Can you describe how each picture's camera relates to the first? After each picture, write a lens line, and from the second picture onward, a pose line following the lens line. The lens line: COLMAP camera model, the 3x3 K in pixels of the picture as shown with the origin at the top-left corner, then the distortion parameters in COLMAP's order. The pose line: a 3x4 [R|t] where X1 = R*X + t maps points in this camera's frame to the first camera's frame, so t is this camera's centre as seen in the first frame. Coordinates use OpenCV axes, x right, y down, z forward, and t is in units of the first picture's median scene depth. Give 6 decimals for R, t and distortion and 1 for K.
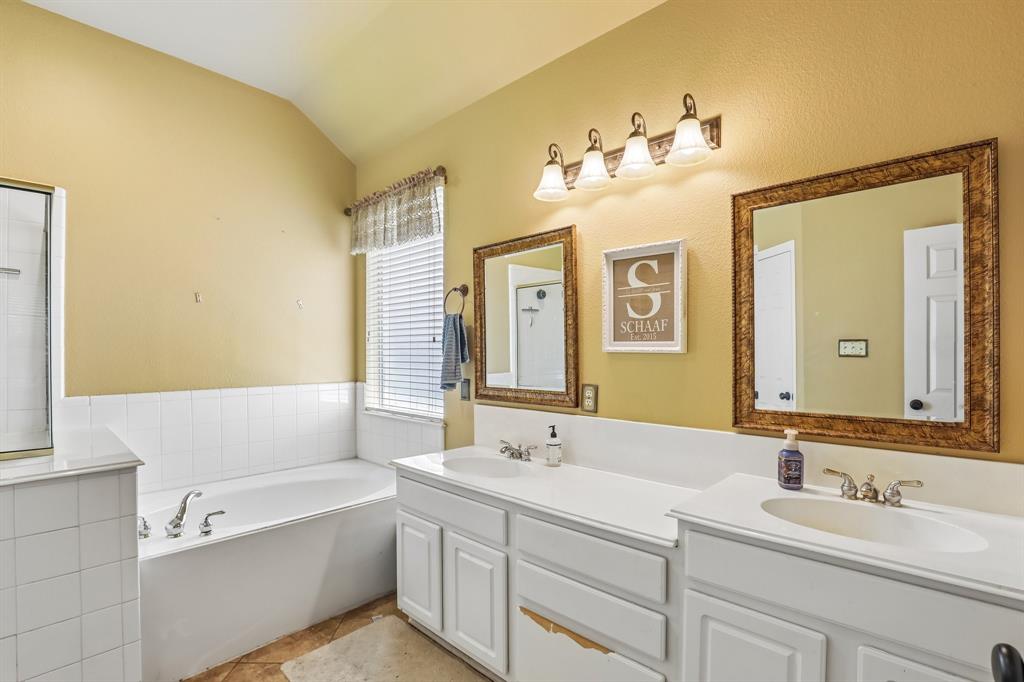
lens RADIAL K [[475.3, 0, 517.6], [0, 475.3, 348.5], [0, 0, 1]] dist [-0.029676, 0.000806]
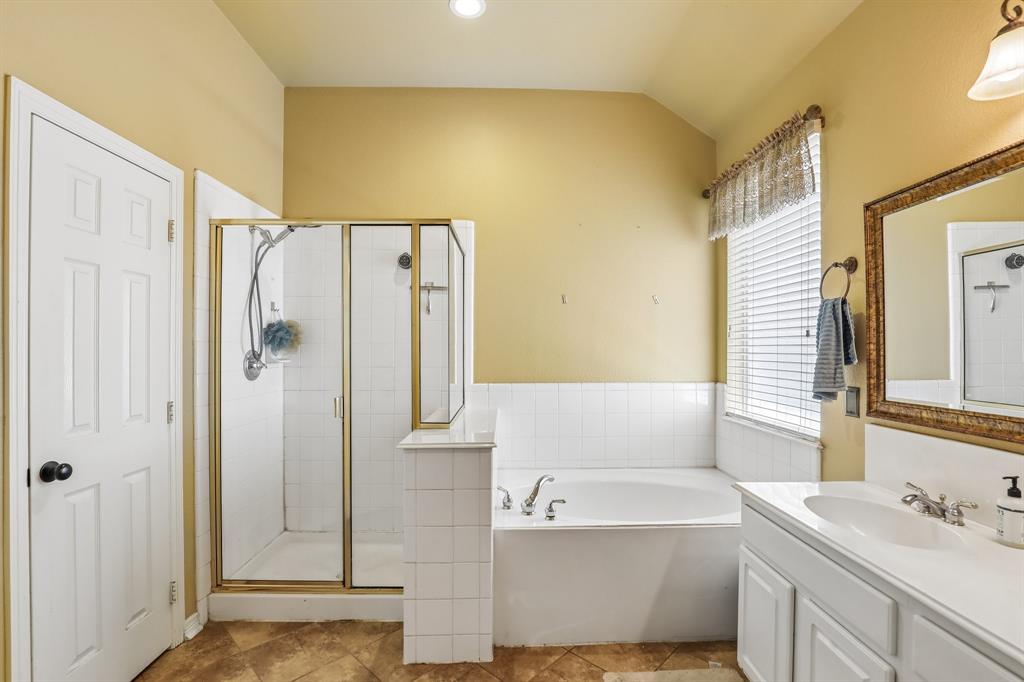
lens RADIAL K [[480.6, 0, 512.7], [0, 480.6, 346.2], [0, 0, 1]] dist [-0.041087, 0.010348]
pose [[0.699595, 0.000782, -0.714539, 0.041983], [0.001106, 0.999997, 0.002178, -0.000227], [0.714539, -0.002314, 0.699592, 0.130363]]
